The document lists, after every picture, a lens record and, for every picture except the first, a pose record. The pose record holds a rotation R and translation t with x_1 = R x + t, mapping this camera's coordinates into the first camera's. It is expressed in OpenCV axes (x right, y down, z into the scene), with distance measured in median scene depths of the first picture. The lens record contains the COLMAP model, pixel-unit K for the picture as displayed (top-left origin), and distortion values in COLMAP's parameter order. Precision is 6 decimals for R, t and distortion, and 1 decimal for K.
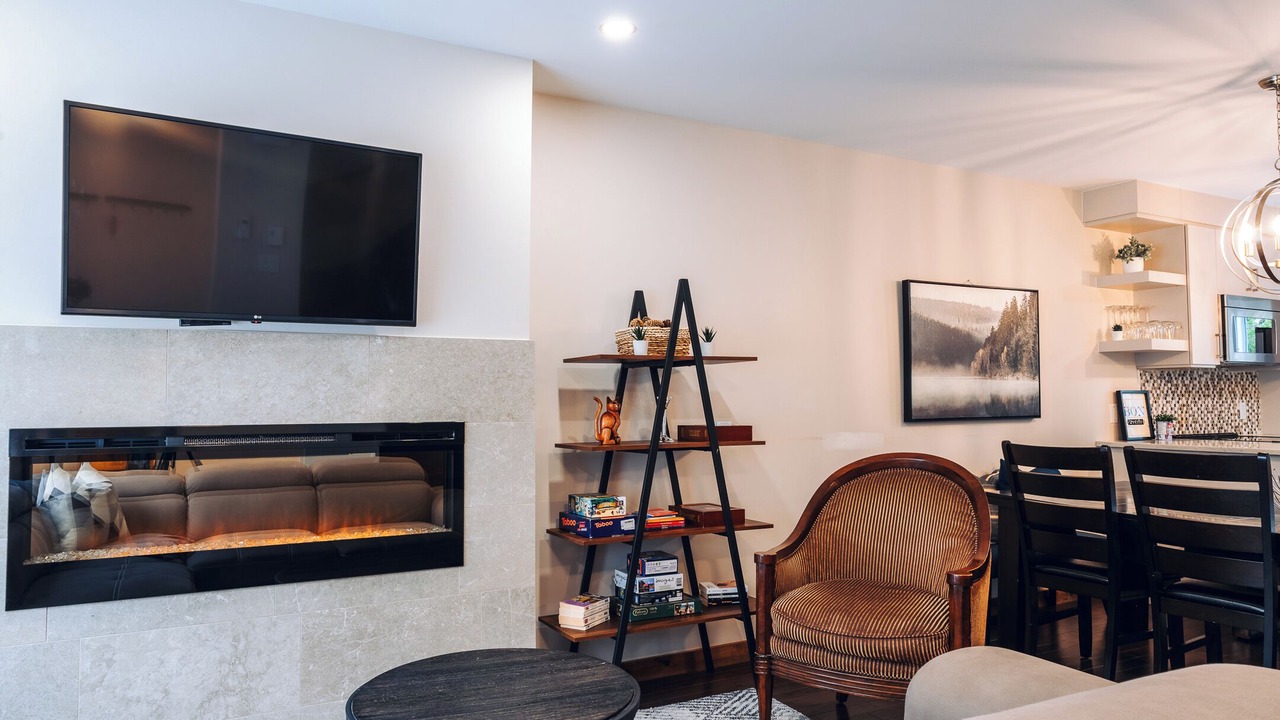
lens RADIAL K [[857.2, 0, 640.0], [0, 857.2, 360.0], [0, 0, 1]] dist [0.004241, -0.002211]
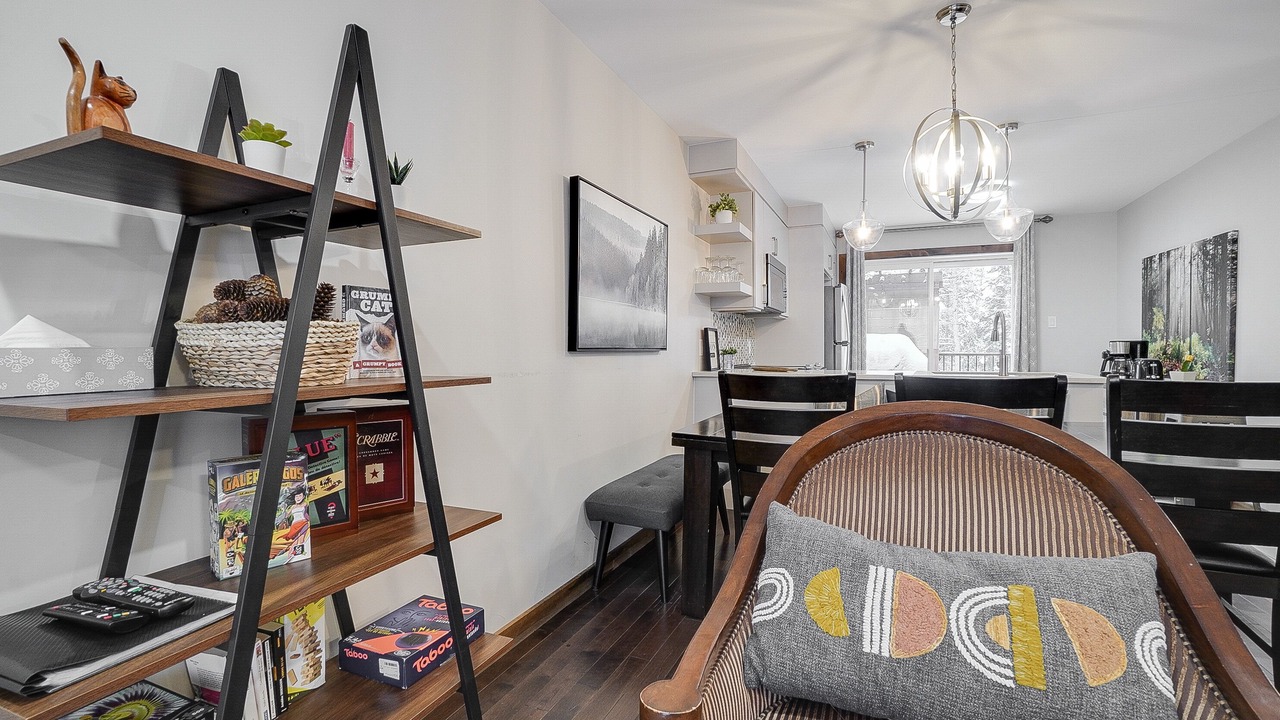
lens RADIAL K [[563.0, 0, 659.5], [0, 563.0, 358.7], [0, 0, 1]] dist [-0.041550, -0.000012]
pose [[0.780916, -0.008377, 0.624579, 0.036525], [-0.029618, 0.998289, 0.050421, 0.042081], [-0.623933, -0.057873, 0.779332, 0.457838]]
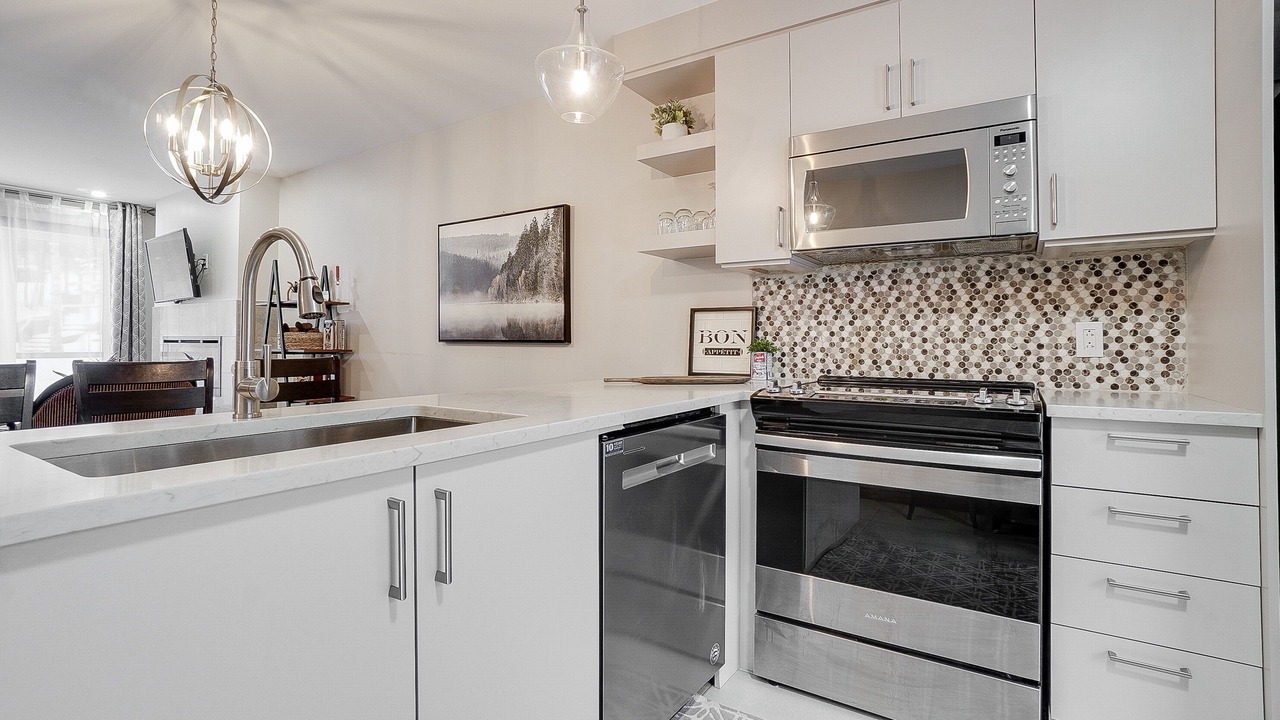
lens RADIAL K [[594.0, 0, 642.9], [0, 594.0, 331.5], [0, 0, 1]] dist [-0.054941, 0.025620]
pose [[0.472777, -0.011821, -0.881103, 1.016814], [0.032598, 0.999460, 0.004083, 0.053262], [0.880579, -0.030653, 0.472907, 0.737563]]
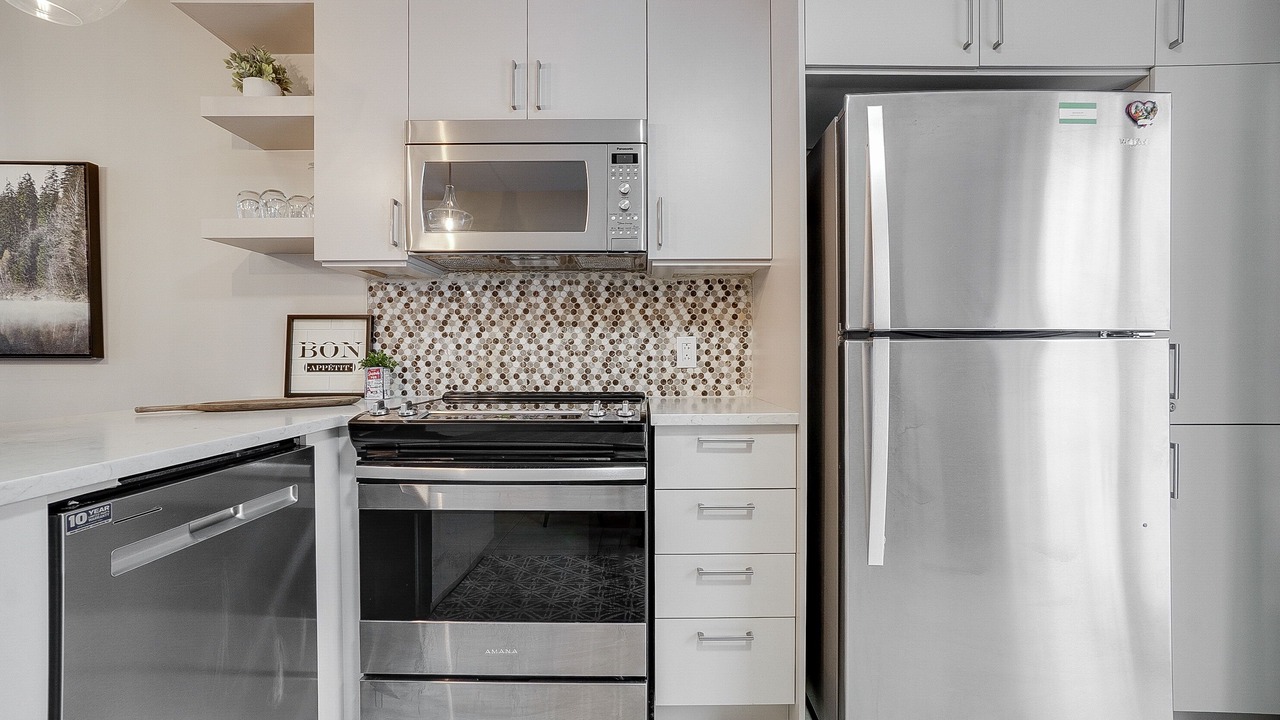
lens RADIAL K [[604.9, 0, 640.0], [0, 604.9, 360.0], [0, 0, 1]] dist [-0.048705, 0.031232]
pose [[0.875245, 0.004094, -0.483662, 1.005658], [0.020320, 0.998770, 0.045227, 0.054495], [0.483253, -0.049413, 0.874085, 0.768254]]
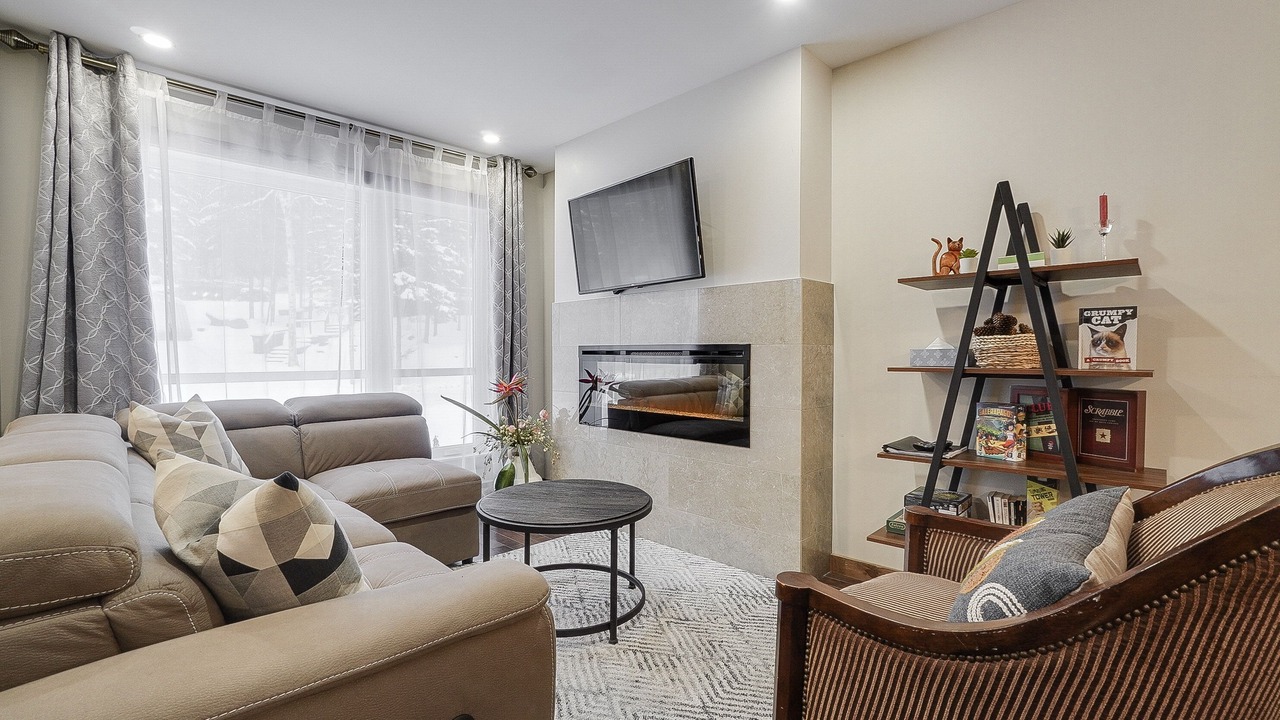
lens RADIAL K [[571.4, 0, 640.0], [0, 571.4, 360.0], [0, 0, 1]] dist [-0.044178, 0.024899]
pose [[0.275018, 0.017863, -0.961273, 0.364417], [0.044242, 0.998533, 0.031213, 0.036092], [0.960421, -0.051113, 0.273824, 0.340684]]
